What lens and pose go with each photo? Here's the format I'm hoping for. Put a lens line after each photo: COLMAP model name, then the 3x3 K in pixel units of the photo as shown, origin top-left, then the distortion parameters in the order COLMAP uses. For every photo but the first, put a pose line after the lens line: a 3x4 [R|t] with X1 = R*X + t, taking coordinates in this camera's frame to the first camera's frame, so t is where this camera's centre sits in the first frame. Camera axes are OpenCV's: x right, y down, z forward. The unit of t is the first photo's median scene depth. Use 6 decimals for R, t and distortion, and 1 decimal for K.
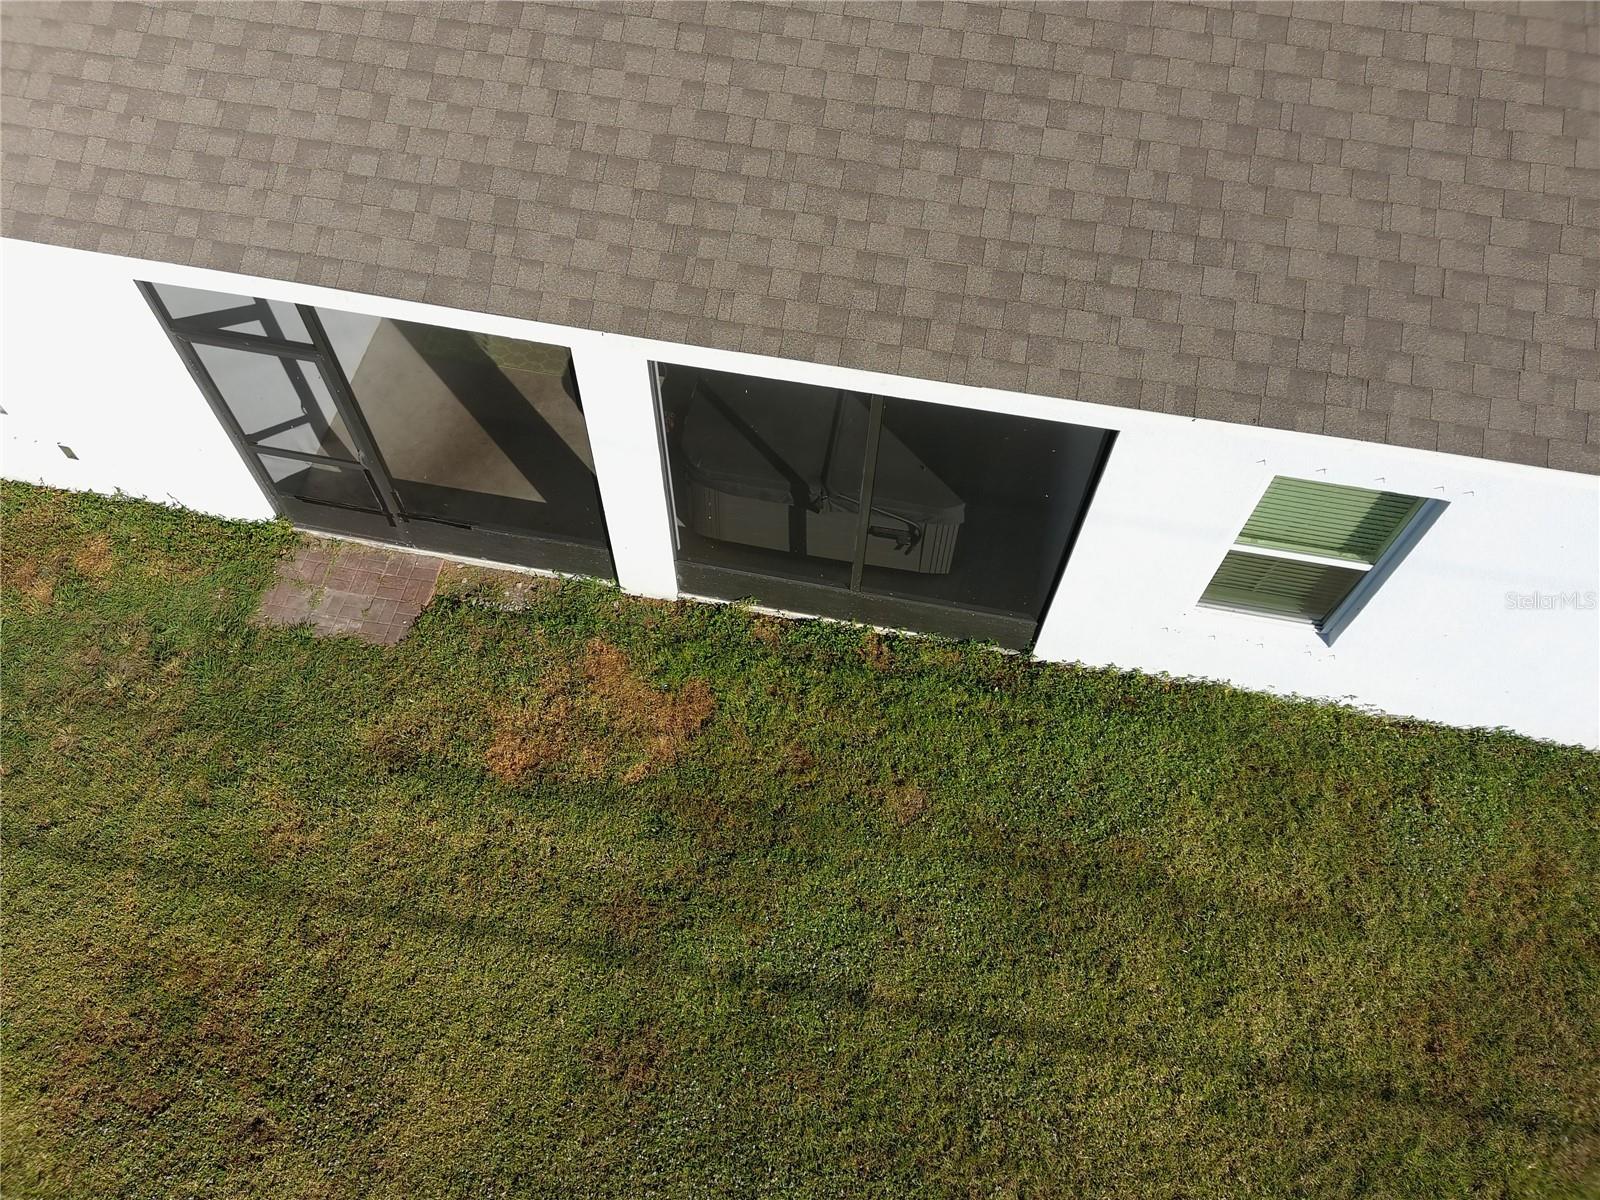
lens RADIAL K [[1197.4, 0, 798.8], [0, 1197.4, 598.8], [0, 0, 1]] dist [0.059515, -0.066893]
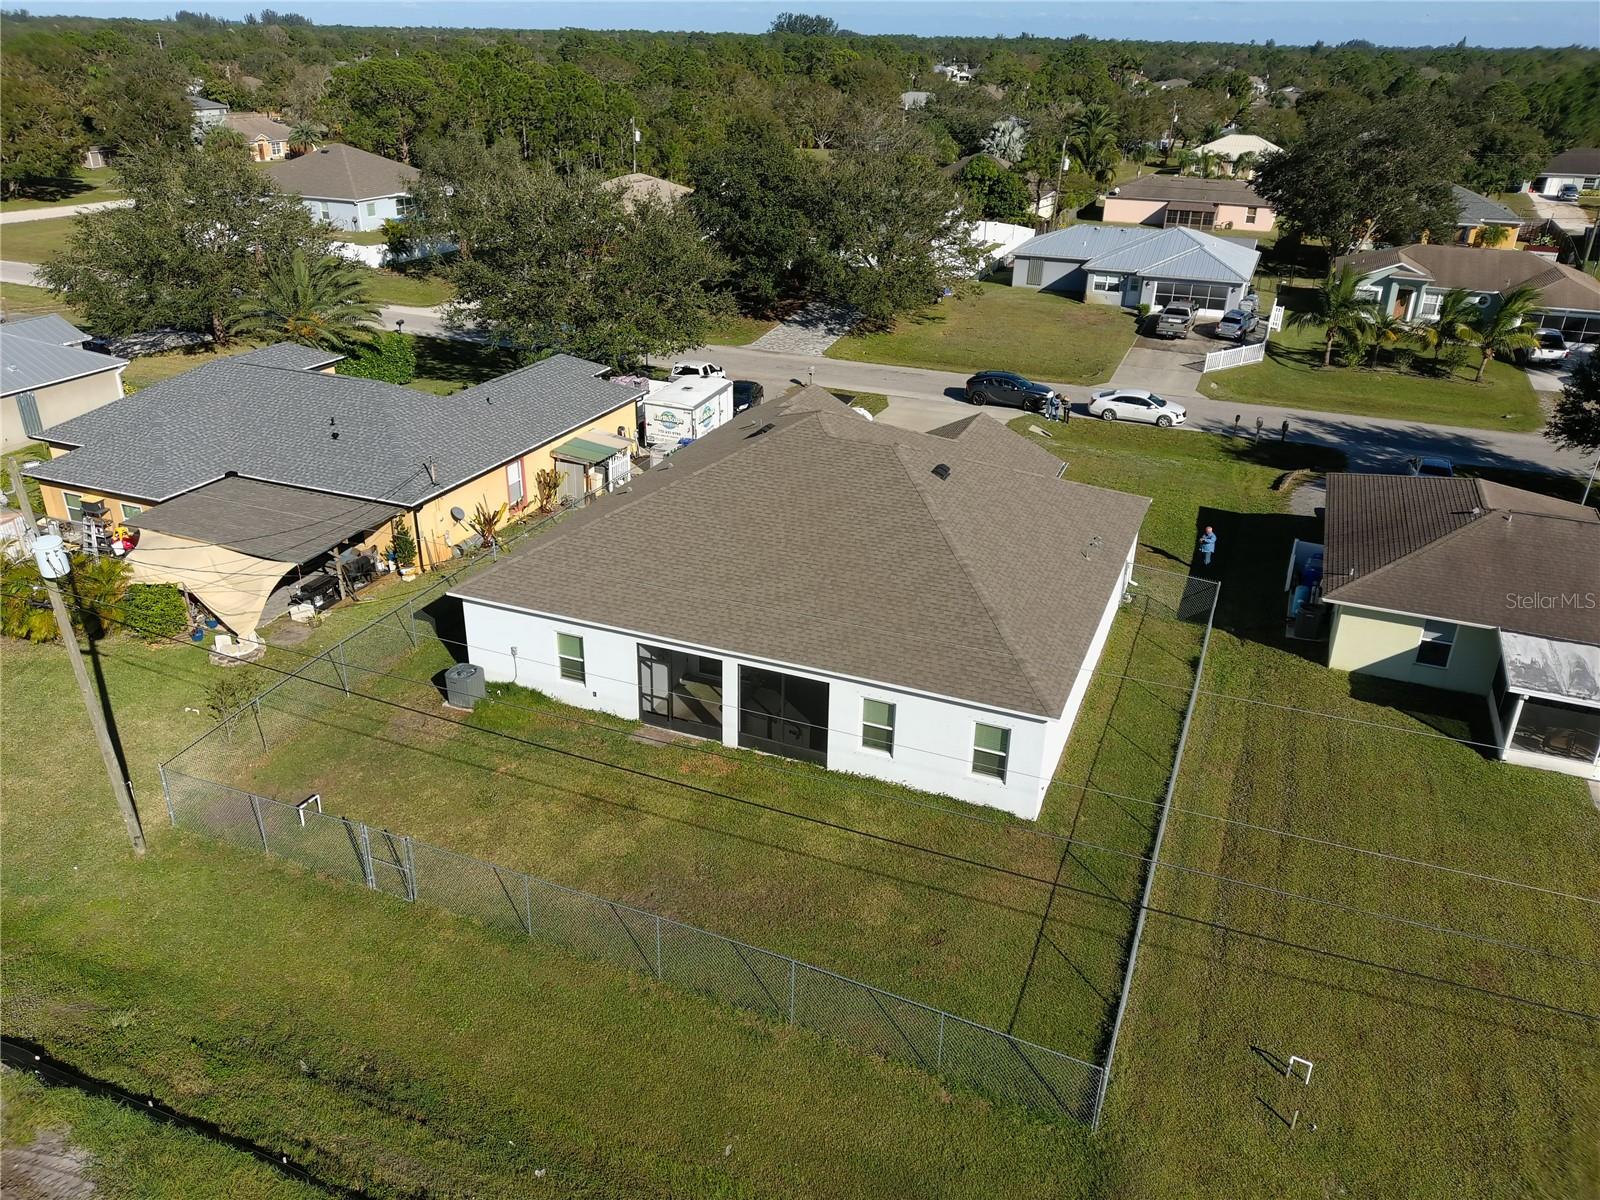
lens RADIAL K [[1197.4, 0, 797.7], [0, 1197.4, 601.5], [0, 0, 1]] dist [0.059515, -0.066893]
pose [[0.980533, 0.087959, -0.175550, 0.730963], [-0.171721, 0.817694, -0.549444, 1.720802], [0.095218, 0.568894, 0.816880, -2.381404]]
